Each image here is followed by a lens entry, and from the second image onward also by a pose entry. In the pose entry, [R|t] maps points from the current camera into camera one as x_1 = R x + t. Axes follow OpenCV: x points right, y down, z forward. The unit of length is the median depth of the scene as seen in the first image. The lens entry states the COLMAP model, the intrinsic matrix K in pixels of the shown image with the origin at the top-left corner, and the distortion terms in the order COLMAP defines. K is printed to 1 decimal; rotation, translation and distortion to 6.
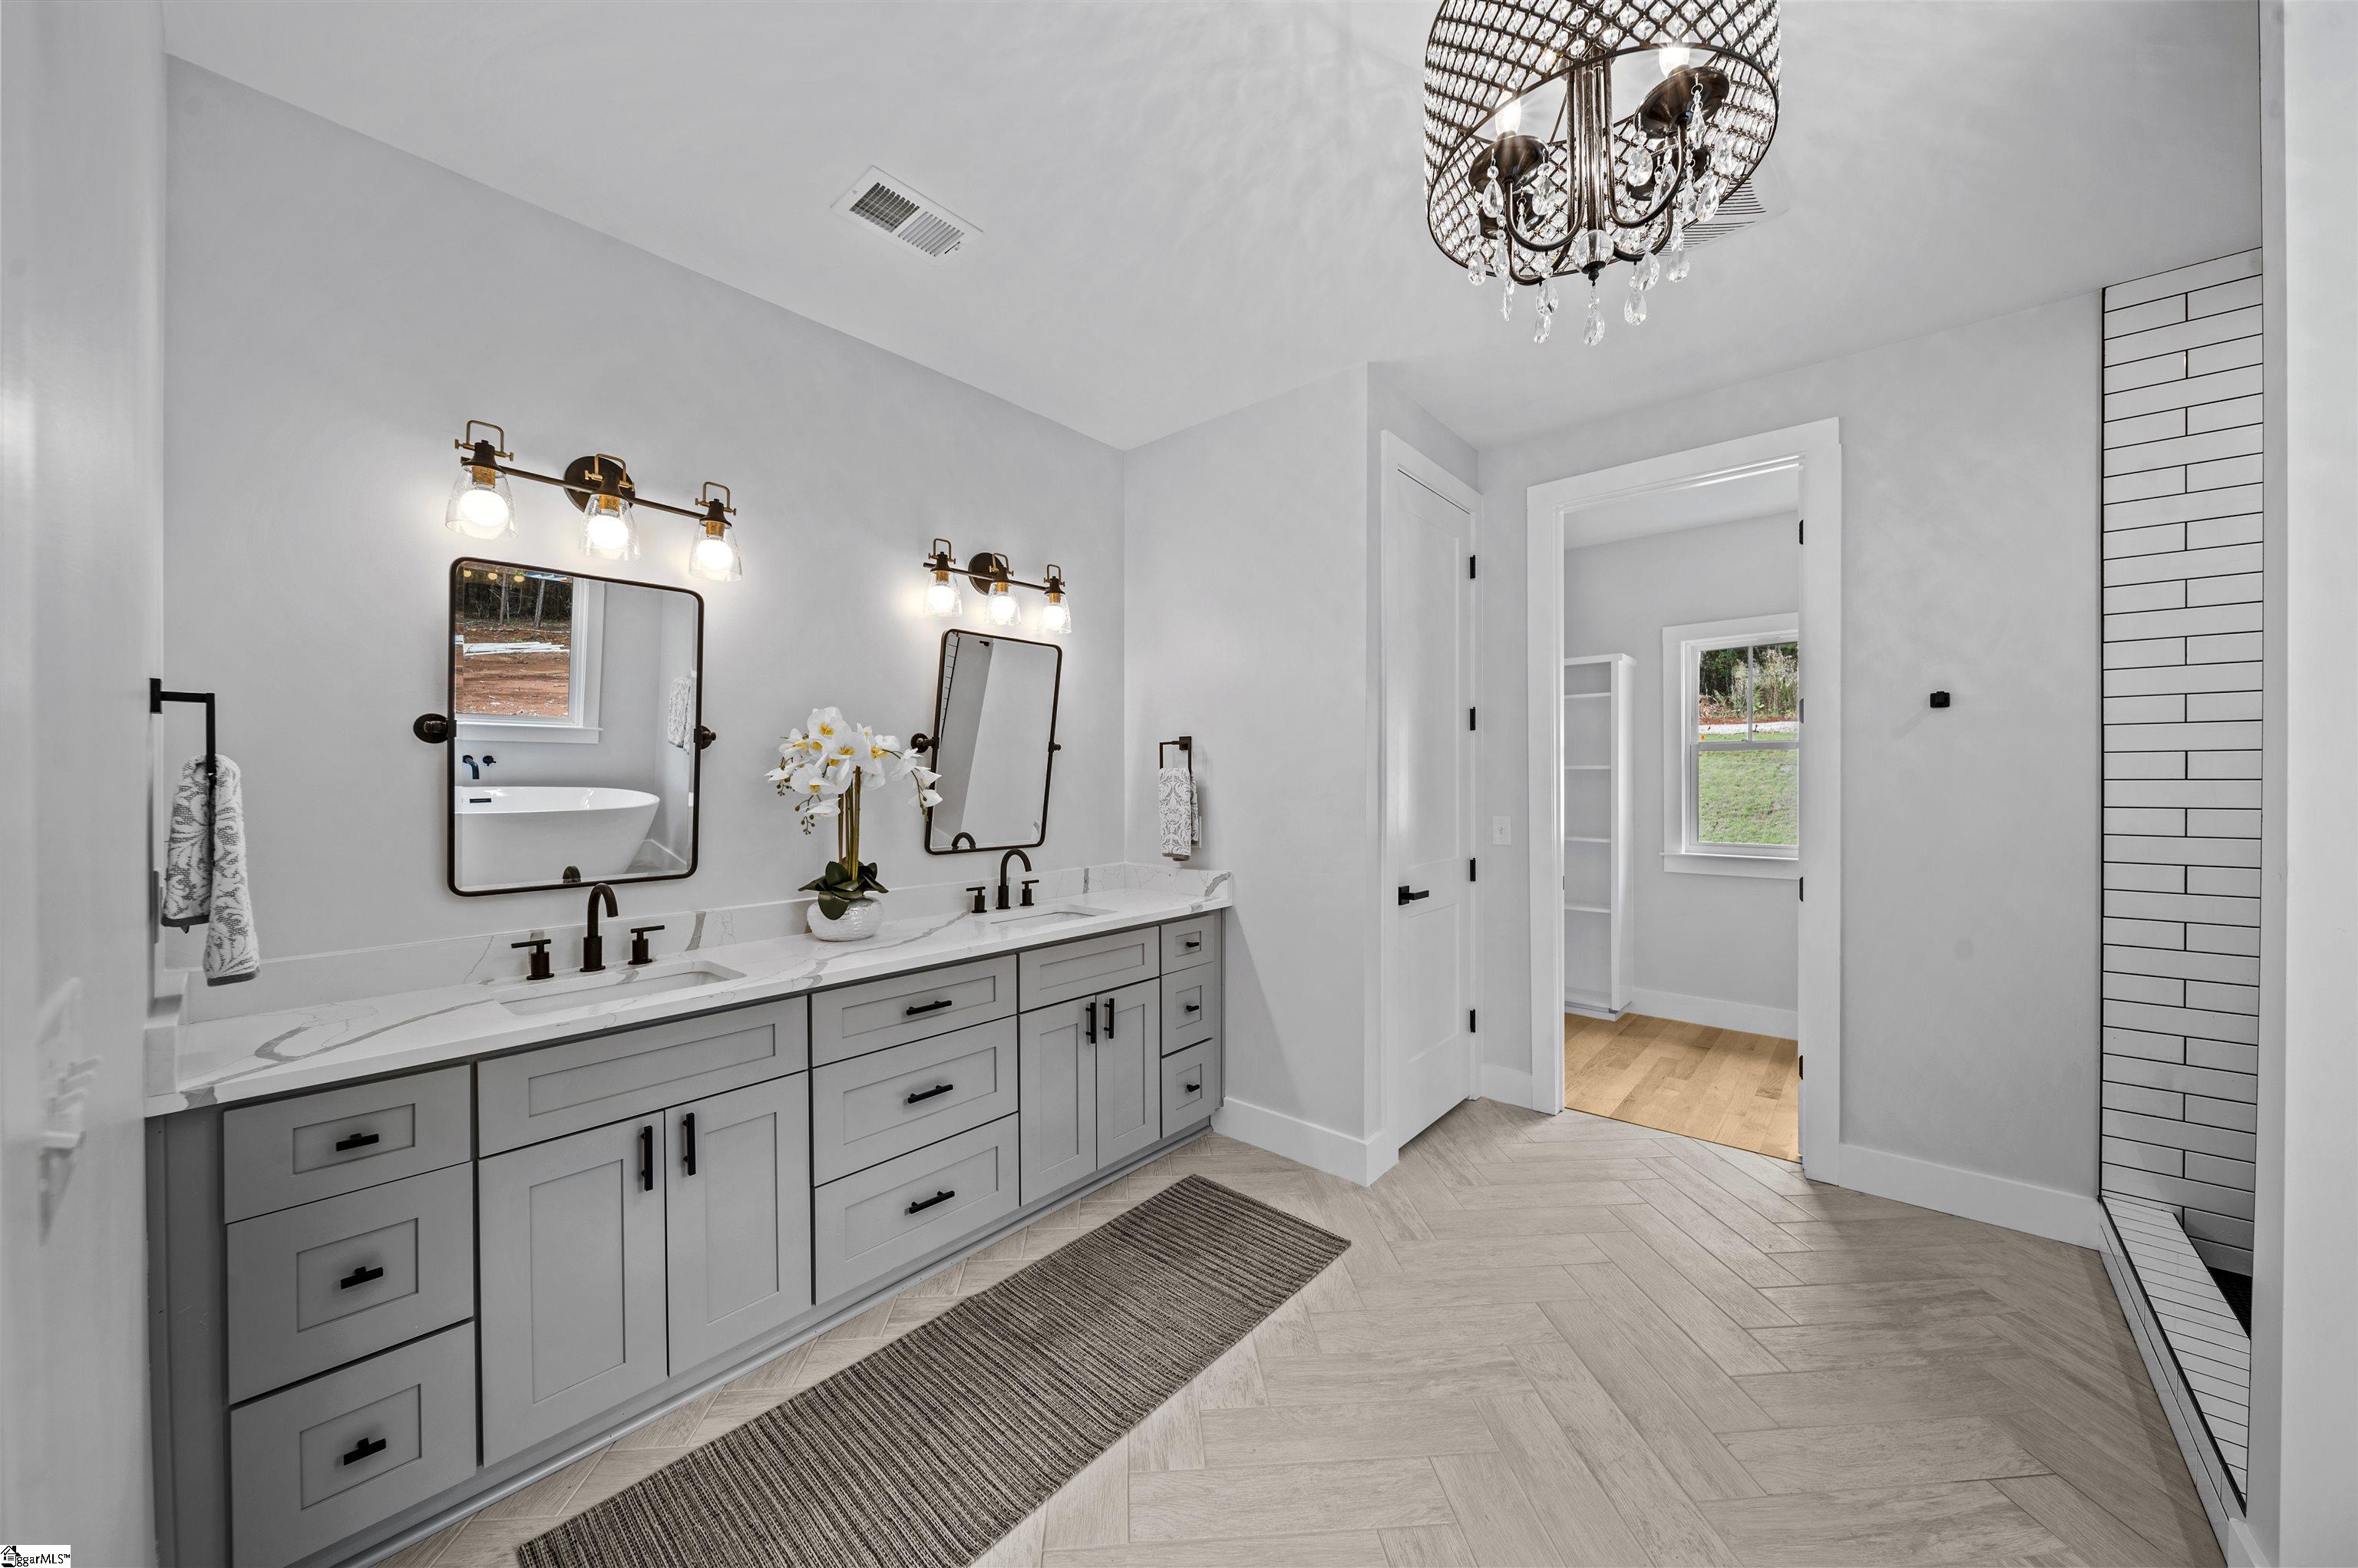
lens RADIAL K [[832.4, 0, 1186.5], [0, 832.4, 782.4], [0, 0, 1]] dist [-0.003004, 0.000043]
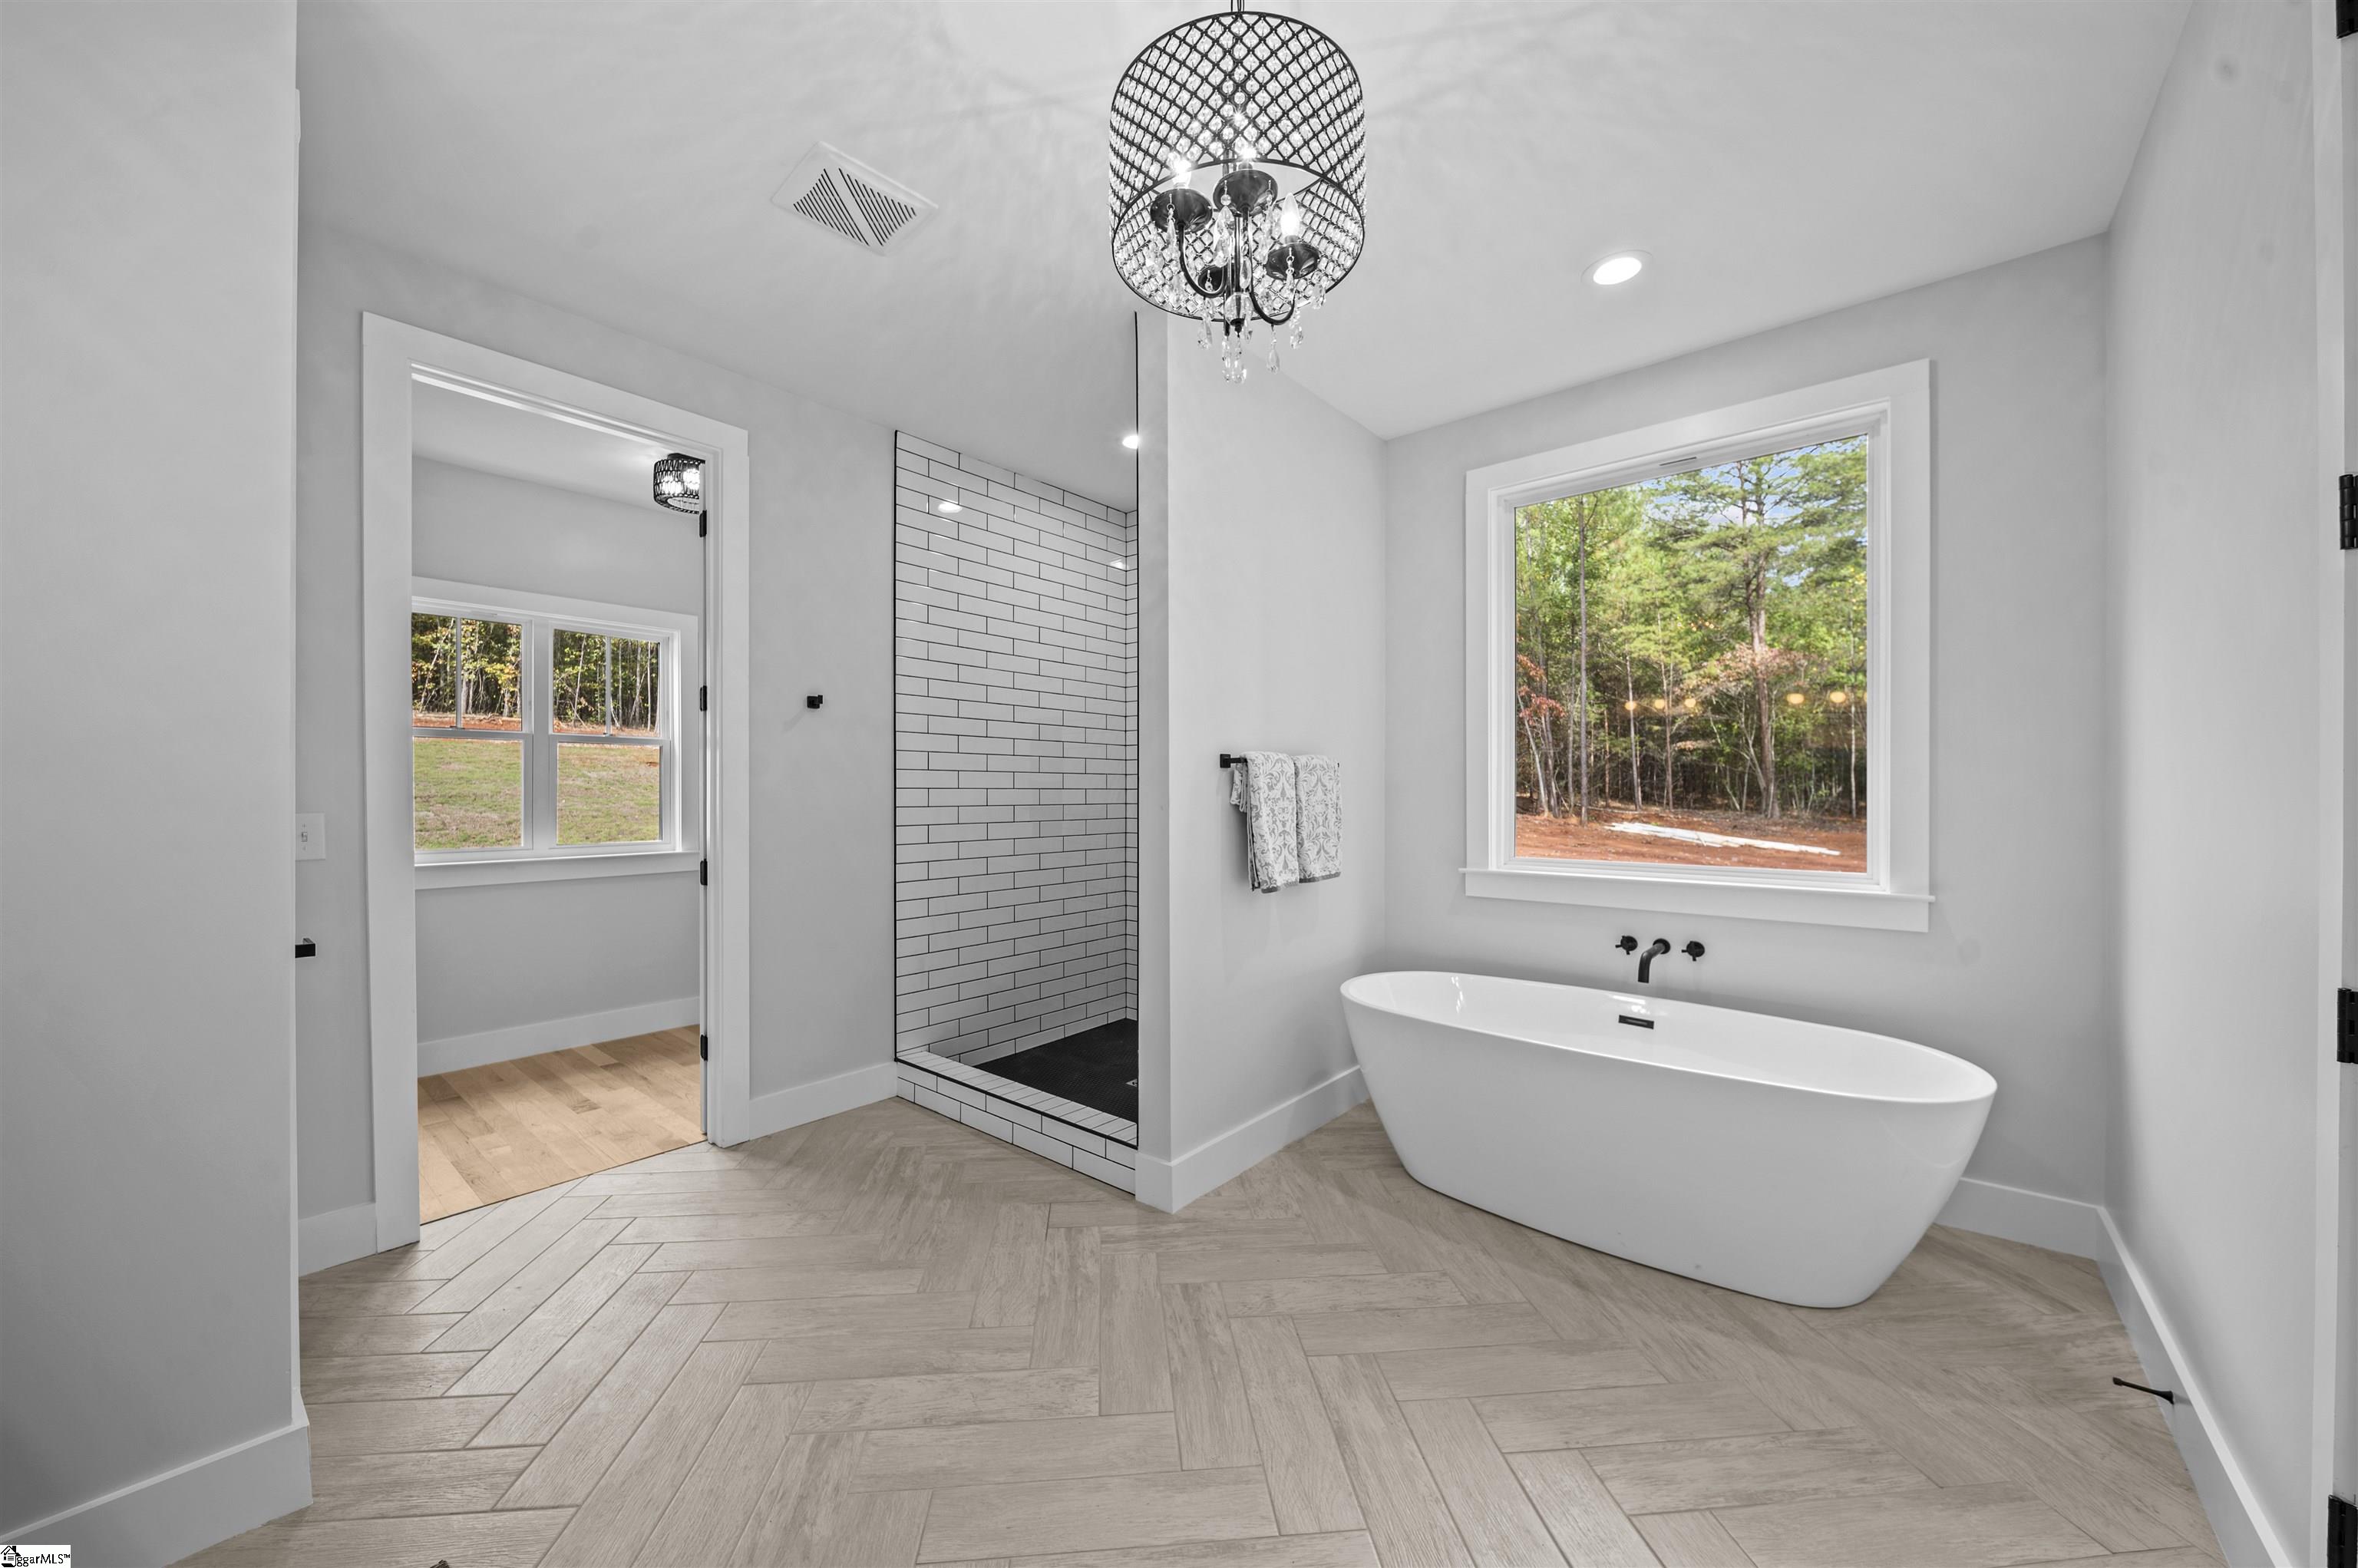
lens RADIAL K [[832.4, 0, 1185.6], [0, 832.4, 793.1], [0, 0, 1]] dist [-0.003004, 0.000043]
pose [[0.000969, 0.001898, 0.999998, -0.345075], [0.005832, 0.999981, -0.001904, 0.043646], [-0.999983, 0.005834, 0.000958, 0.490062]]
